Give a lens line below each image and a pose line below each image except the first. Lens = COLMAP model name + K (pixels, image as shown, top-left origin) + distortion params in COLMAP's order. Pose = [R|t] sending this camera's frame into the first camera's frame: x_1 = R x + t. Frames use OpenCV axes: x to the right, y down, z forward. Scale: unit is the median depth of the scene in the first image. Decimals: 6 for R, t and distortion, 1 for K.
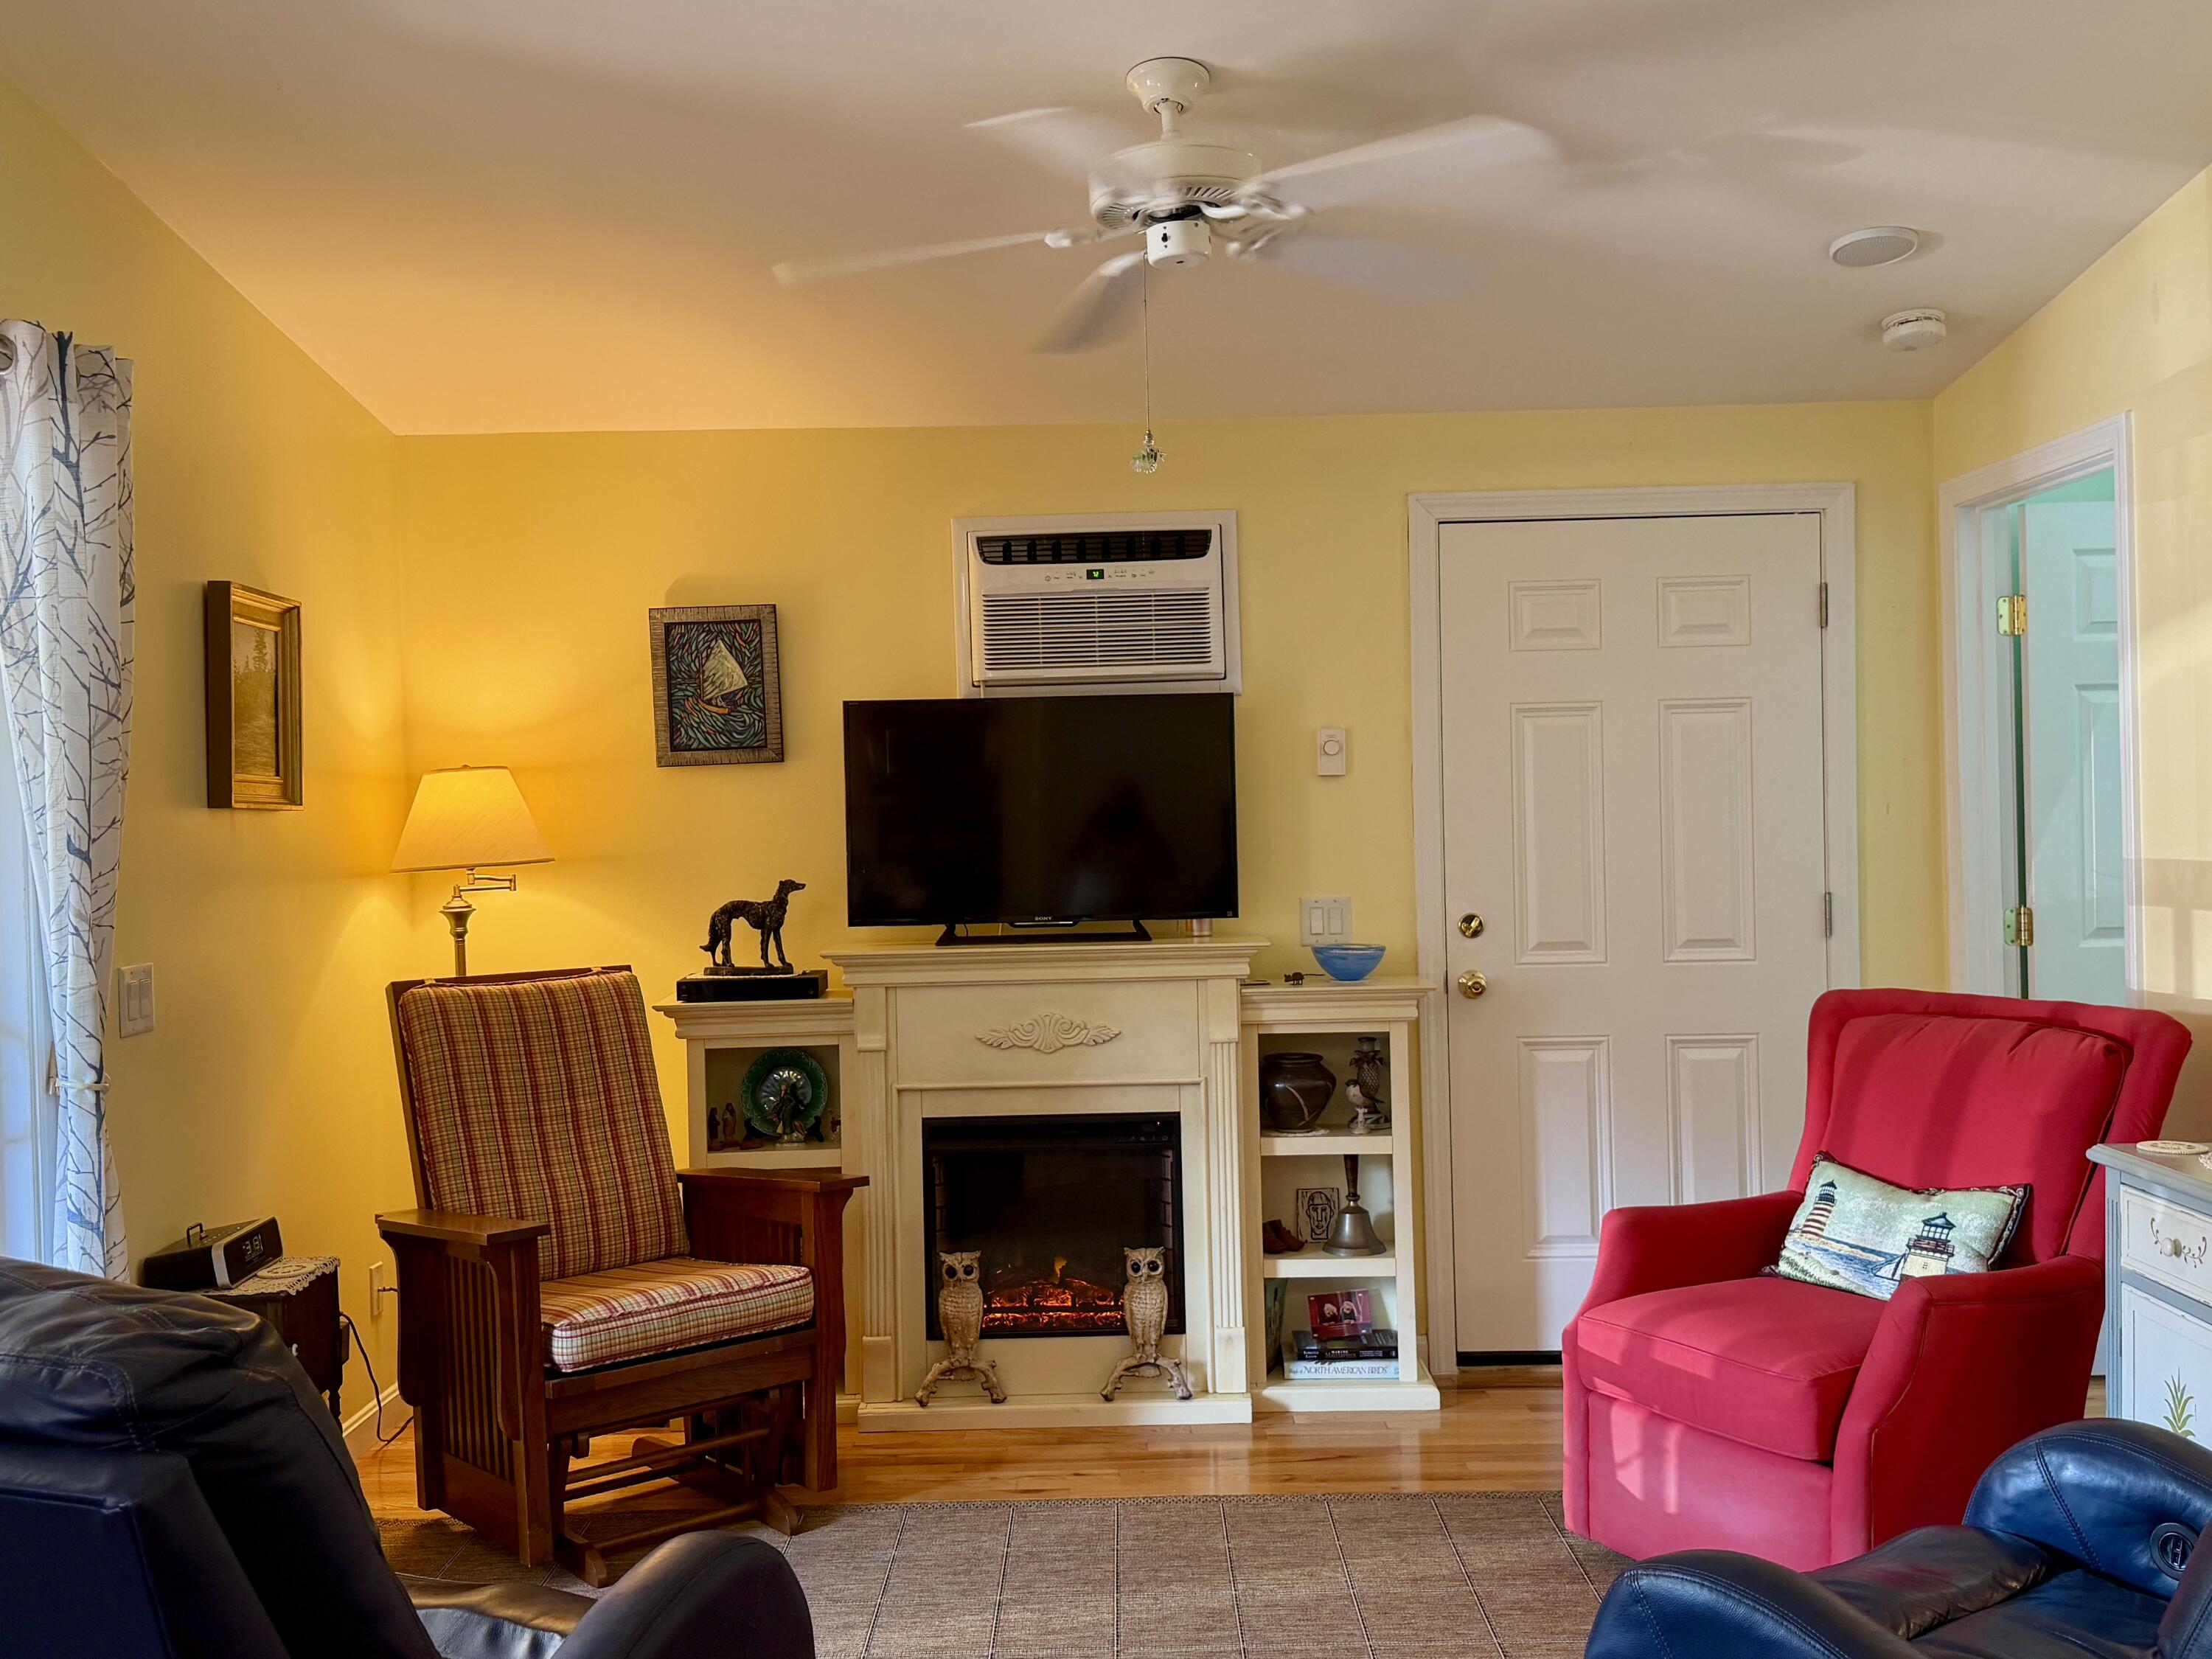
lens RADIAL K [[2040.6, 0, 1114.8], [0, 2040.6, 833.1], [0, 0, 1]] dist [0.181007, -0.411109]
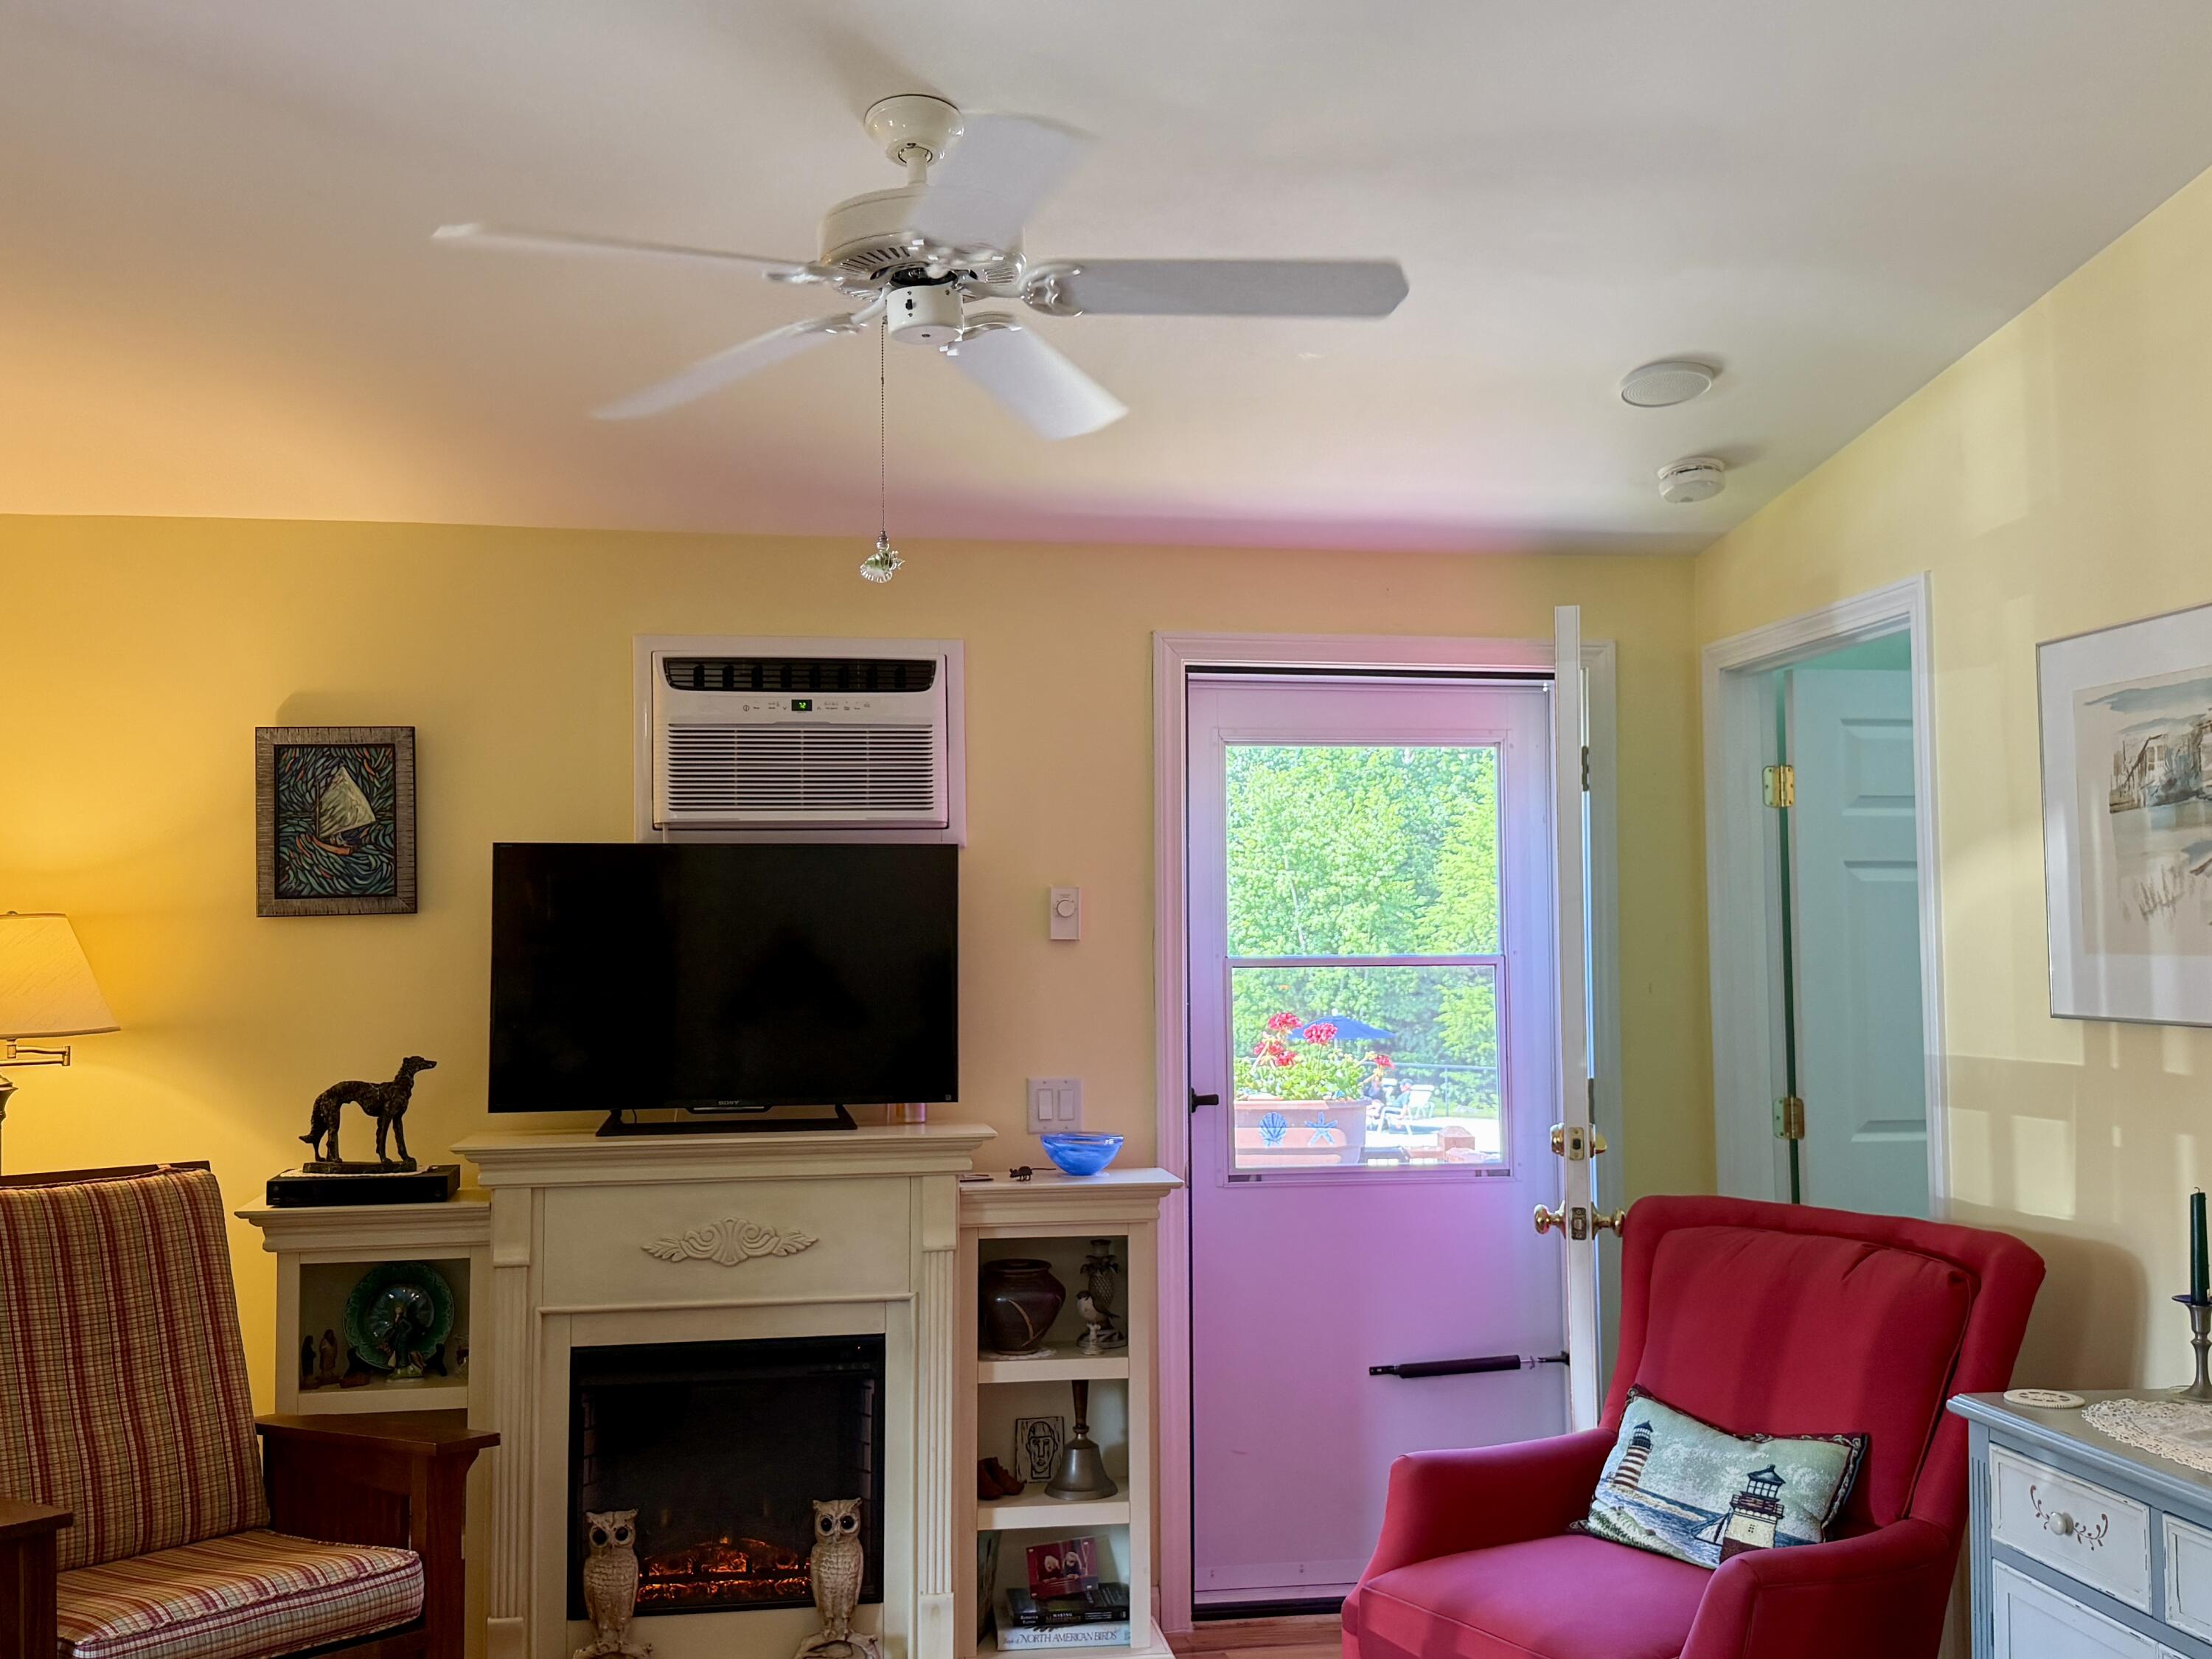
lens RADIAL K [[2040.6, 0, 1114.8], [0, 2040.6, 833.1], [0, 0, 1]] dist [0.181007, -0.411109]
pose [[0.987670, 0.026556, 0.154281, -0.011562], [-0.015493, 0.997250, -0.072475, -0.010905], [-0.155782, 0.069192, 0.985365, 0.123146]]
